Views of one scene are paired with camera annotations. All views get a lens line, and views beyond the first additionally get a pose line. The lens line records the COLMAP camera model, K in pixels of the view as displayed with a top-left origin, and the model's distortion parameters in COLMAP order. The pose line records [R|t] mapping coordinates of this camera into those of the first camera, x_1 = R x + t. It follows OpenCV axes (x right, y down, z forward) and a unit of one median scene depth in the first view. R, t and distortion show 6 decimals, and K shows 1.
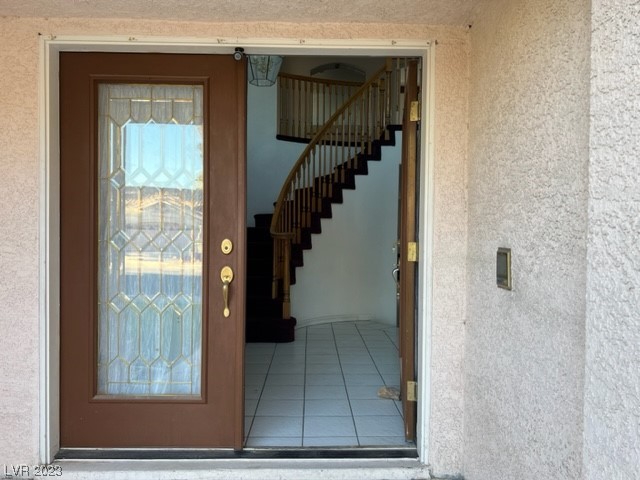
lens RADIAL K [[475.6, 0, 317.4], [0, 475.6, 241.4], [0, 0, 1]] dist [0.061695, -0.075308]
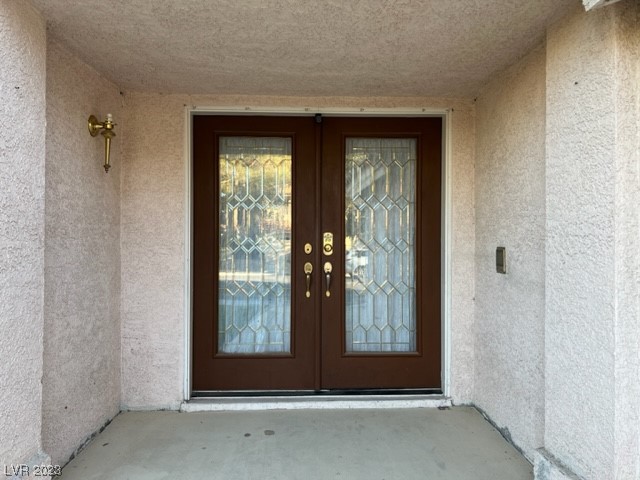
lens RADIAL K [[475.6, 0, 317.4], [0, 475.6, 241.4], [0, 0, 1]] dist [0.061695, -0.075308]
pose [[0.999806, -0.006795, 0.018498, -0.196653], [0.007103, 0.999837, -0.016592, 0.013327], [-0.018382, 0.016720, 0.999691, -0.458136]]
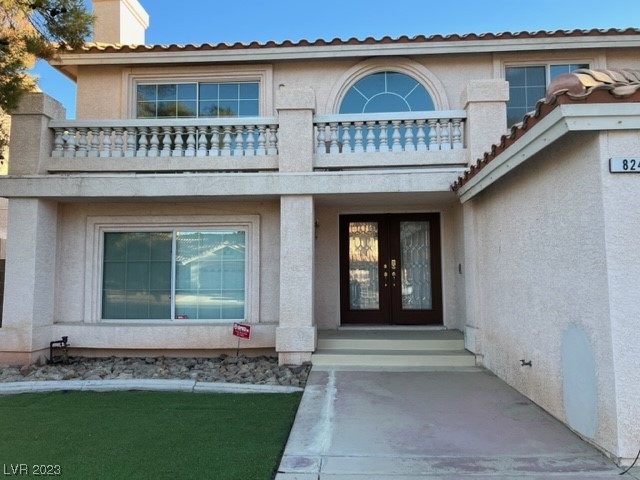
lens RADIAL K [[475.6, 0, 317.4], [0, 475.6, 241.4], [0, 0, 1]] dist [0.061695, -0.075308]
pose [[0.995197, -0.023694, -0.094979, -0.369078], [0.015135, 0.995840, -0.089852, 0.141882], [0.096713, 0.087983, 0.991416, -2.689616]]
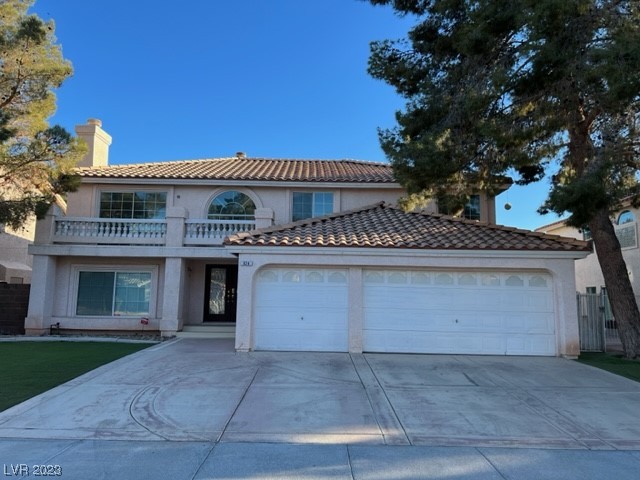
lens RADIAL K [[475.6, 0, 317.4], [0, 475.6, 241.4], [0, 0, 1]] dist [0.061695, -0.075308]
pose [[0.999467, 0.000267, -0.032655, 1.373886], [-0.004837, 0.990146, -0.139953, 0.257691], [0.032296, 0.140036, 0.989620, -6.117783]]
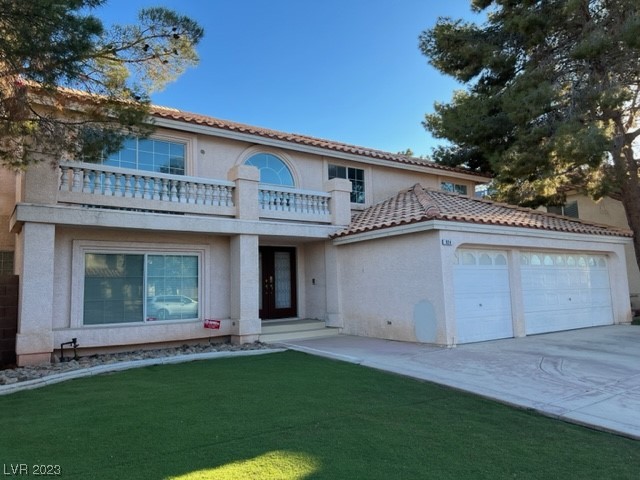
lens RADIAL K [[461.2, 0, 313.2], [0, 461.2, 247.8], [0, 0, 1]] dist [0.056173, -0.069989]
pose [[0.838555, 0.016342, 0.544571, -2.718566], [0.044380, 0.994179, -0.098172, 0.182496], [-0.543006, 0.106491, 0.832949, -3.868161]]
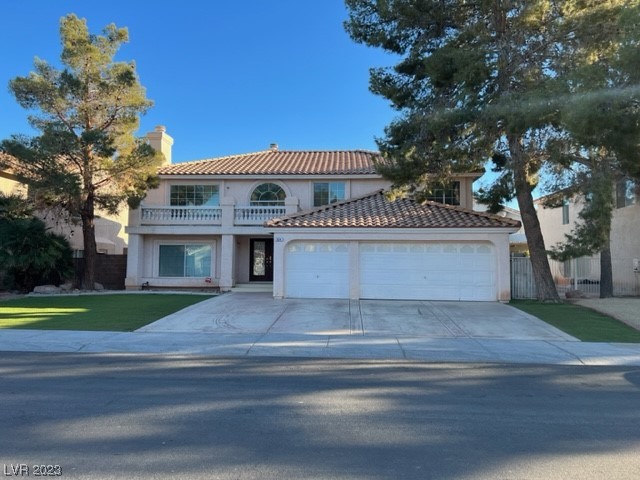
lens RADIAL K [[471.8, 0, 320.0], [0, 471.8, 240.0], [0, 0, 1]] dist [0.077844, -0.077602]
pose [[0.994884, -0.010078, -0.100517, 1.819652], [0.002590, 0.997229, -0.074342, 0.340176], [0.100988, 0.073701, 0.992154, -8.291201]]
